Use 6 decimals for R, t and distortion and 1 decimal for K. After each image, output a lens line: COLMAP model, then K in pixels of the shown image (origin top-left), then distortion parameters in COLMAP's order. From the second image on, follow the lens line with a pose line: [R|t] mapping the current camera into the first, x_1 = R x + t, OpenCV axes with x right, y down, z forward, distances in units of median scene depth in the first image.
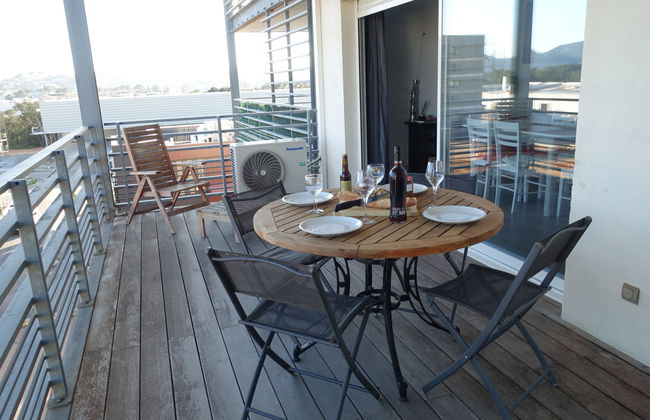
lens RADIAL K [[506.1, 0, 325.0], [0, 506.1, 210.0], [0, 0, 1]] dist [0.000596, 0.003622]
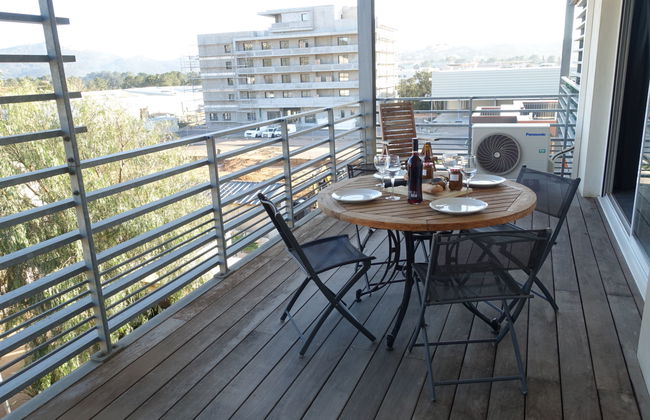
lens RADIAL K [[506.1, 0, 325.0], [0, 506.1, 210.0], [0, 0, 1]] dist [0.000596, 0.003622]
pose [[0.750338, 0.191031, -0.632851, 0.615550], [-0.156379, 0.981457, 0.110850, -0.049148], [0.642292, 0.015790, 0.766298, -0.022720]]
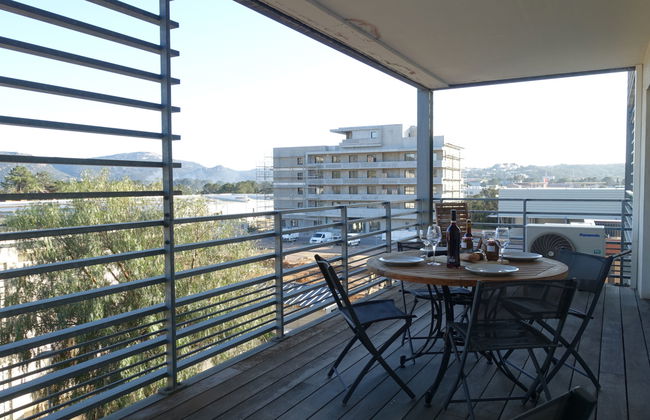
lens RADIAL K [[506.1, 0, 325.0], [0, 506.1, 210.0], [0, 0, 1]] dist [0.000596, 0.003622]
pose [[0.656433, 0.077992, -0.750341, 0.753406], [-0.207424, 0.974964, -0.080124, 0.042080], [0.725307, 0.208235, 0.656177, -0.105811]]
